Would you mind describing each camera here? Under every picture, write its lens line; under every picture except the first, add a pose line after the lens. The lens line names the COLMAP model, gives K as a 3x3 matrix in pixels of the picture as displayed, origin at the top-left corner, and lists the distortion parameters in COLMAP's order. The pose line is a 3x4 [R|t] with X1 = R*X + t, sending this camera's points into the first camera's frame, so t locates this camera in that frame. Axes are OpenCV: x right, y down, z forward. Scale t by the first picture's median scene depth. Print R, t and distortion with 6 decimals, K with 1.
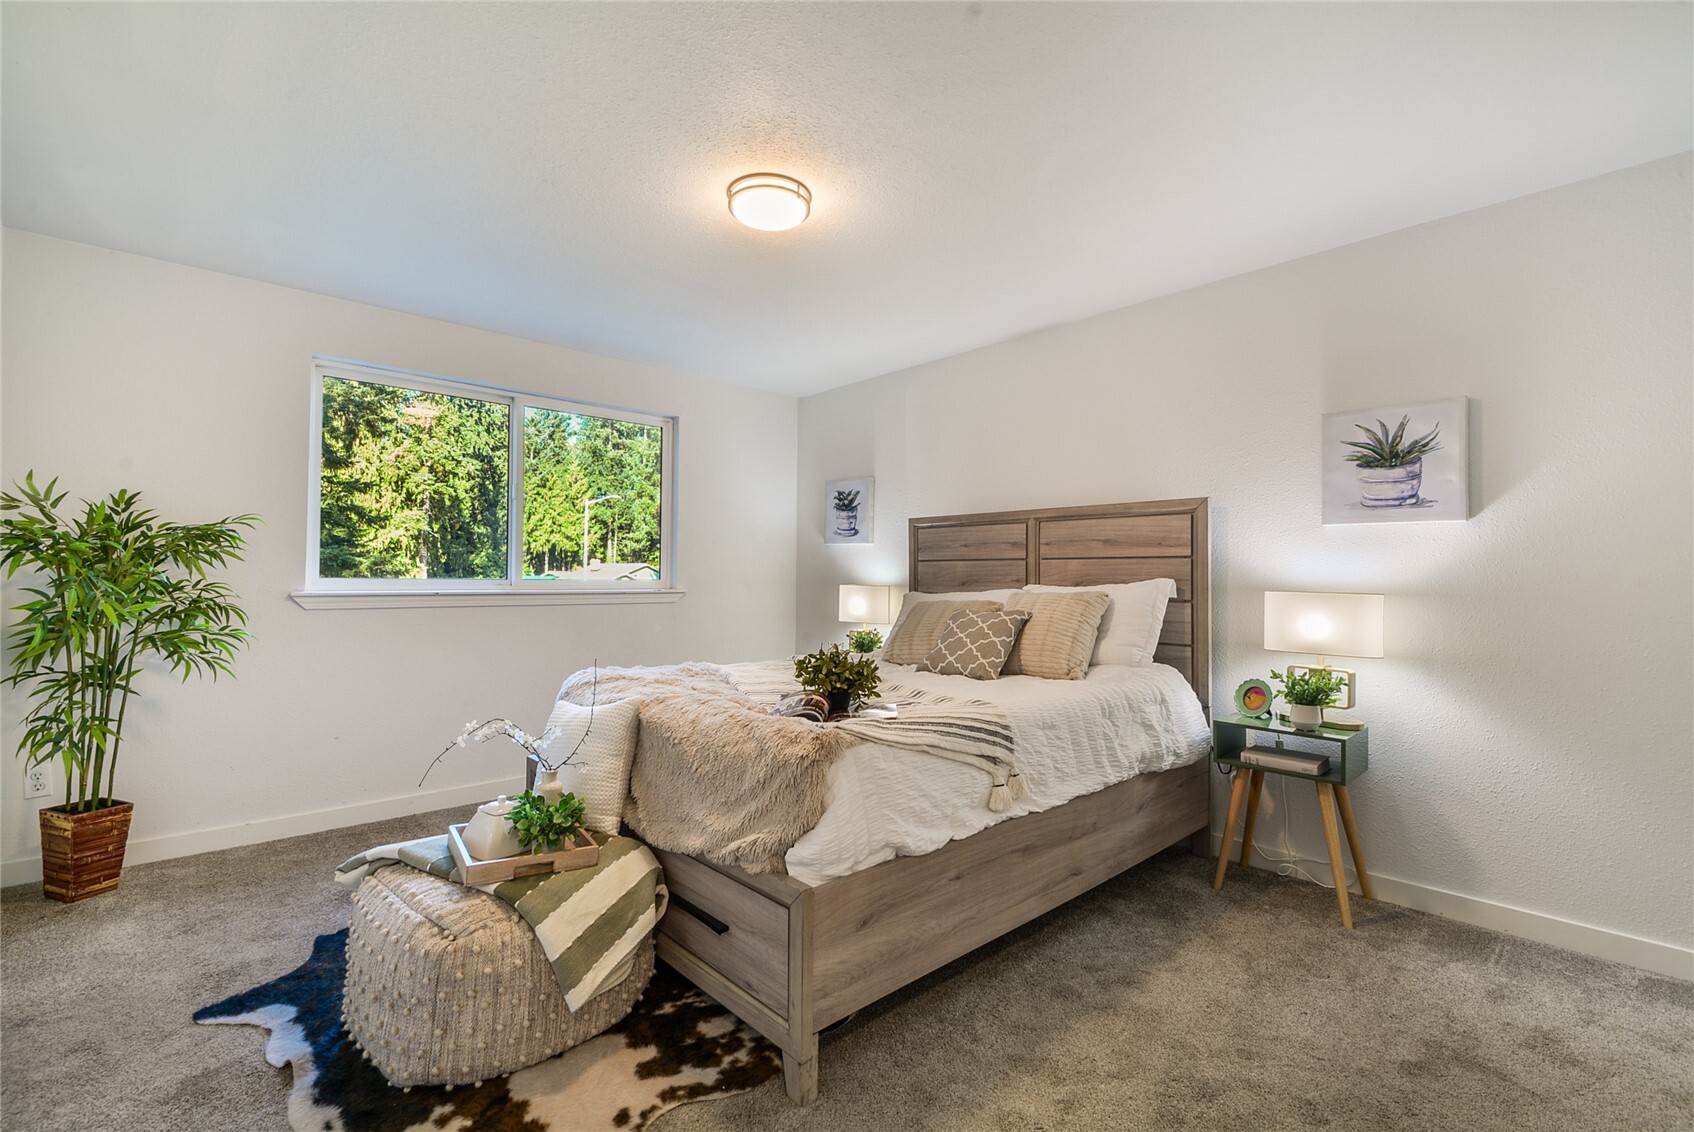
lens RADIAL K [[745.1, 0, 839.6], [0, 745.1, 567.1], [0, 0, 1]] dist [0.001346, -0.013405]
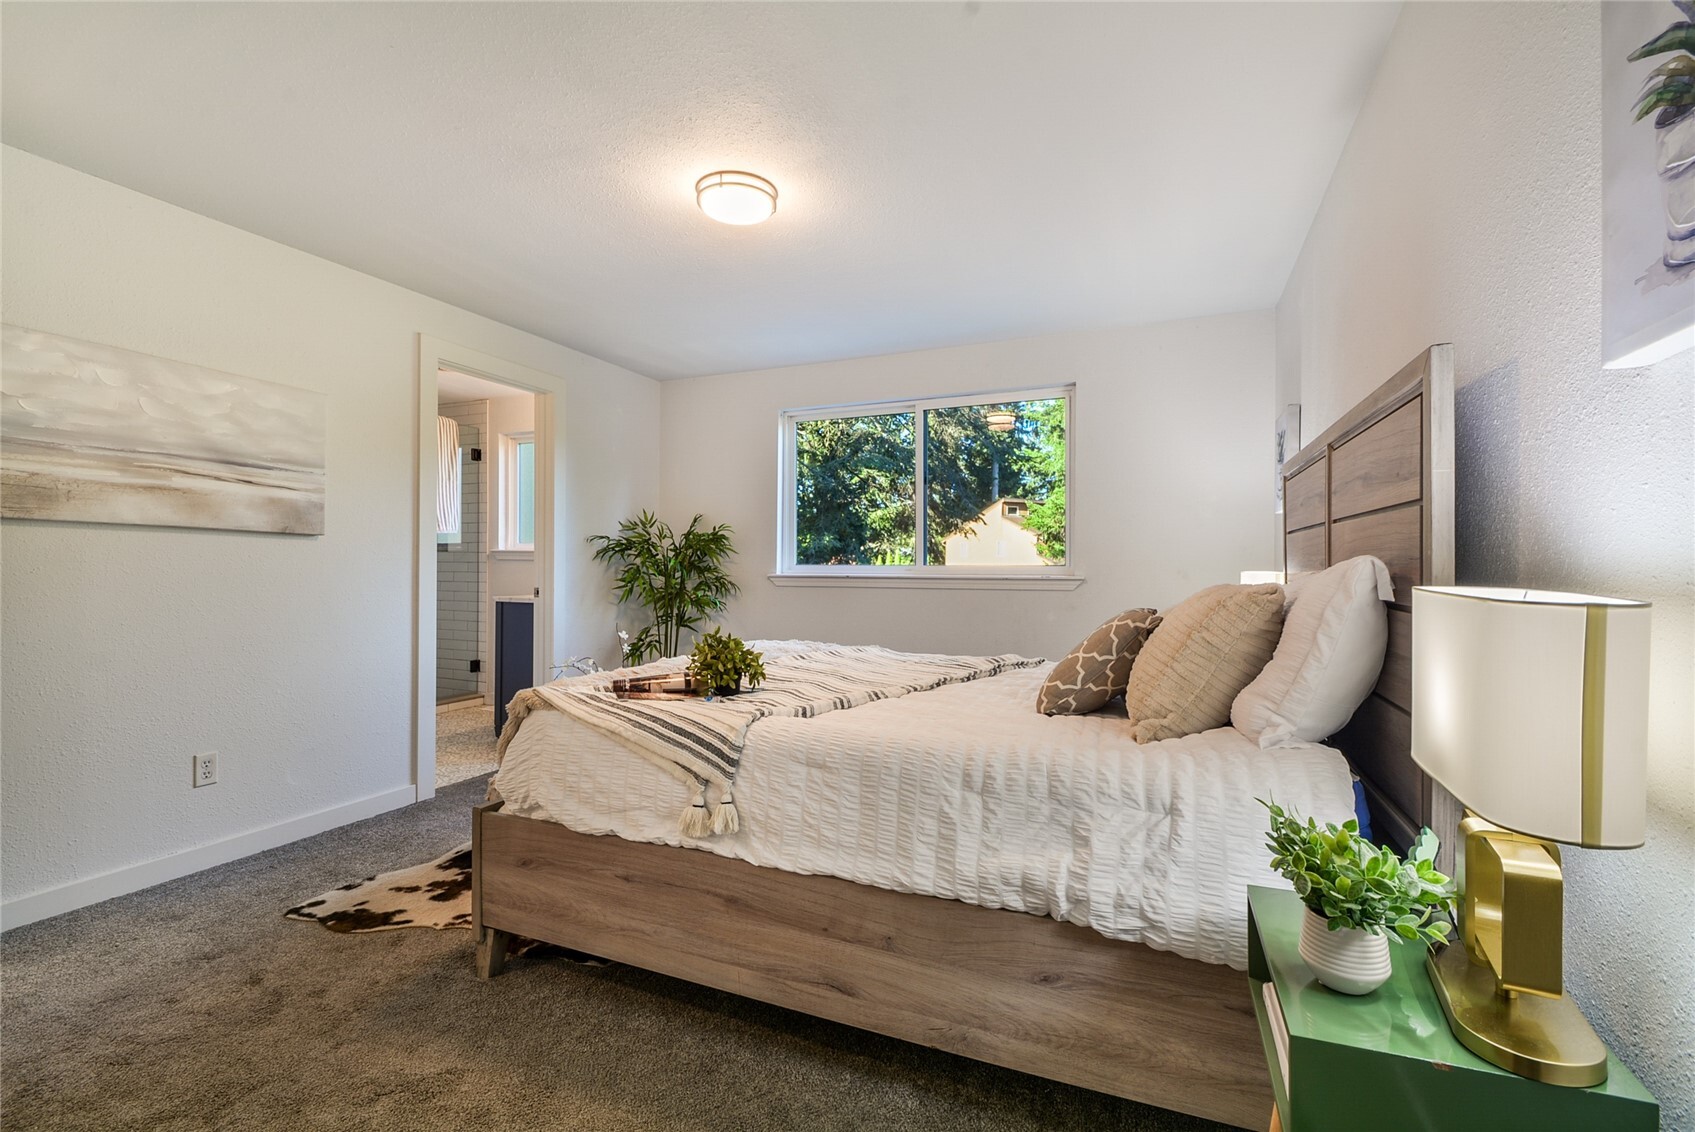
lens RADIAL K [[745.5, 0, 840.1], [0, 745.5, 567.1], [0, 0, 1]] dist [0.001346, -0.013405]
pose [[0.415568, -0.002603, -0.909558, 0.741933], [0.016398, 0.999855, 0.004631, 0.016017], [0.909414, -0.016840, 0.415551, 0.568118]]
